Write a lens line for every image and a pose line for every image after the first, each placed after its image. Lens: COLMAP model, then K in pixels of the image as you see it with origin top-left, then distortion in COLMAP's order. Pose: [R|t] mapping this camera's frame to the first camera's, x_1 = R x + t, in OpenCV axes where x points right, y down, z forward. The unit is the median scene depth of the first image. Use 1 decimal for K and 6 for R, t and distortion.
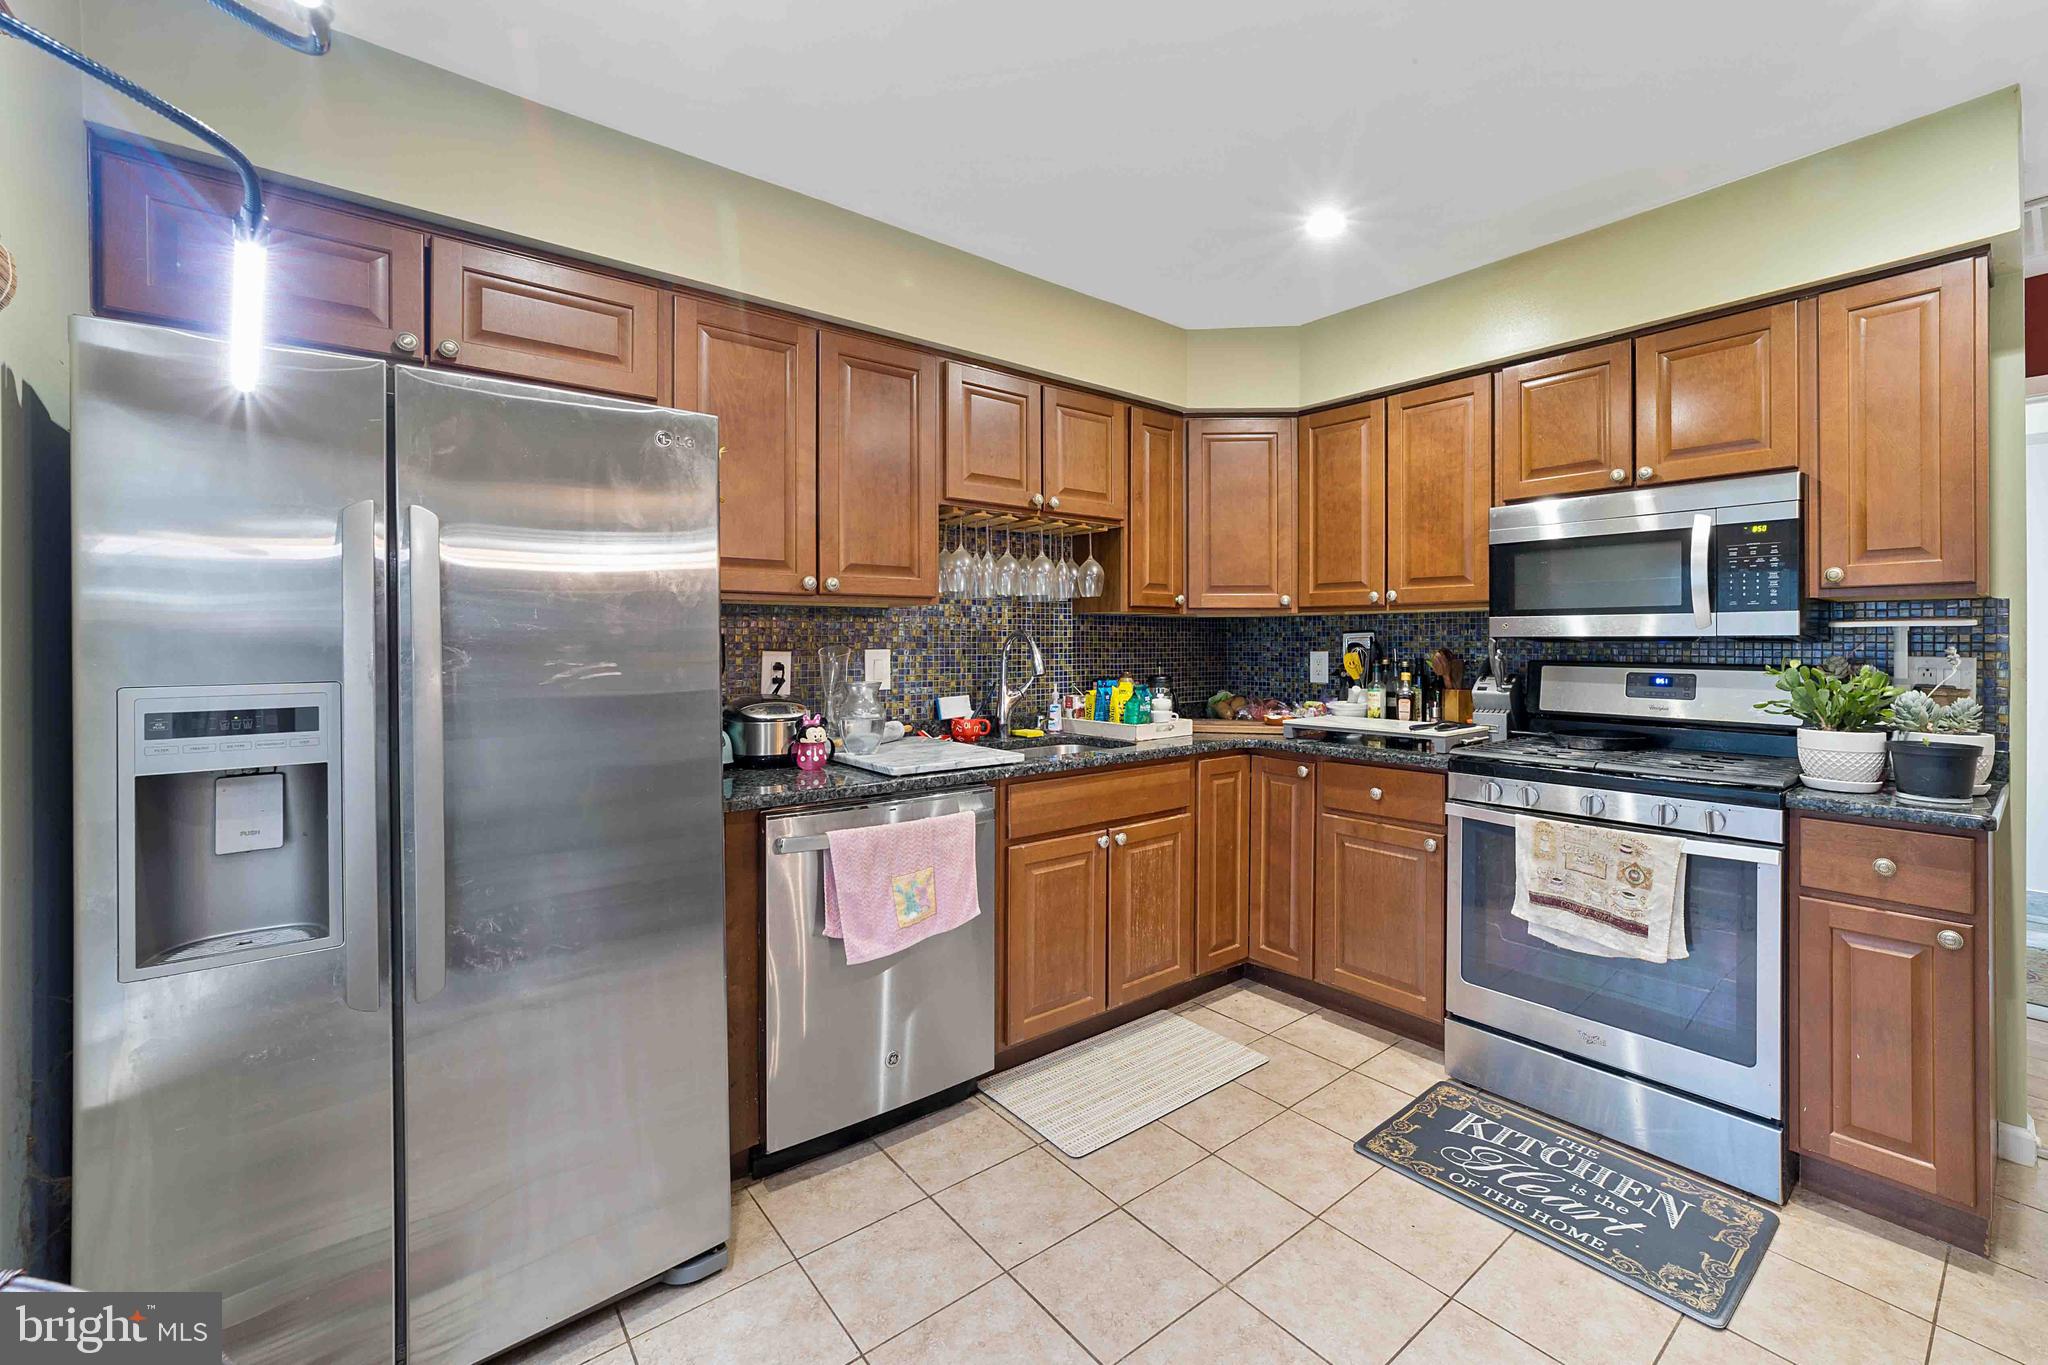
lens RADIAL K [[860.3, 0, 1090.8], [0, 860.3, 640.5], [0, 0, 1]] dist [-0.001628, 0.000190]
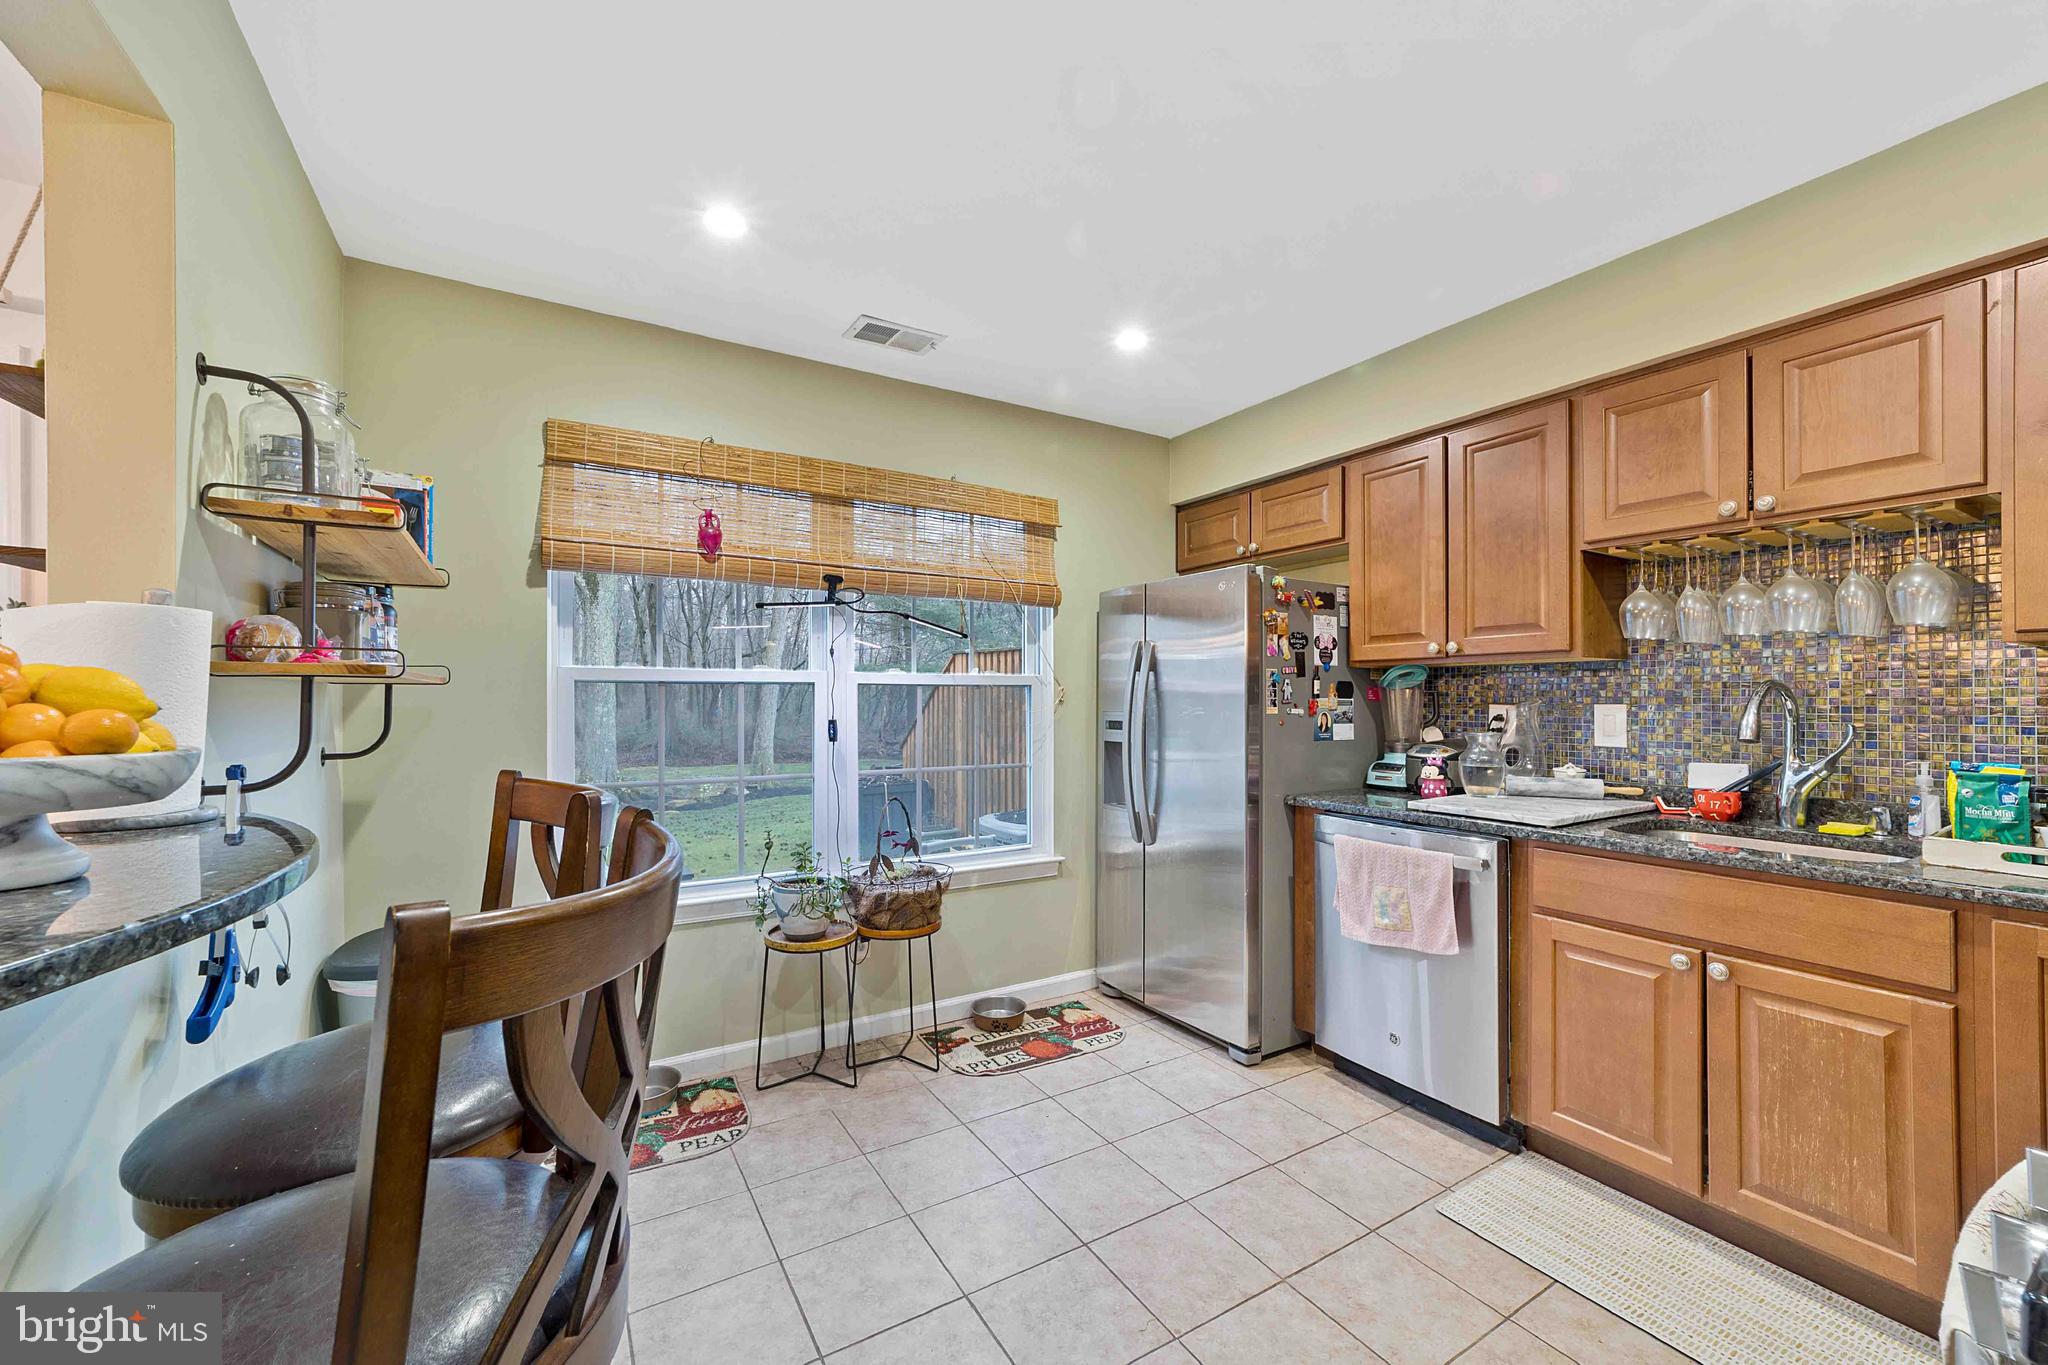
lens RADIAL K [[793.8, 0, 1018.7], [0, 793.8, 693.7], [0, 0, 1]] dist [-0.004203, 0.001243]
pose [[-0.172188, -0.006513, -0.985043, 0.733729], [-0.000596, 0.999979, -0.006508, 0.004713], [0.985064, -0.000534, -0.172188, 0.506649]]
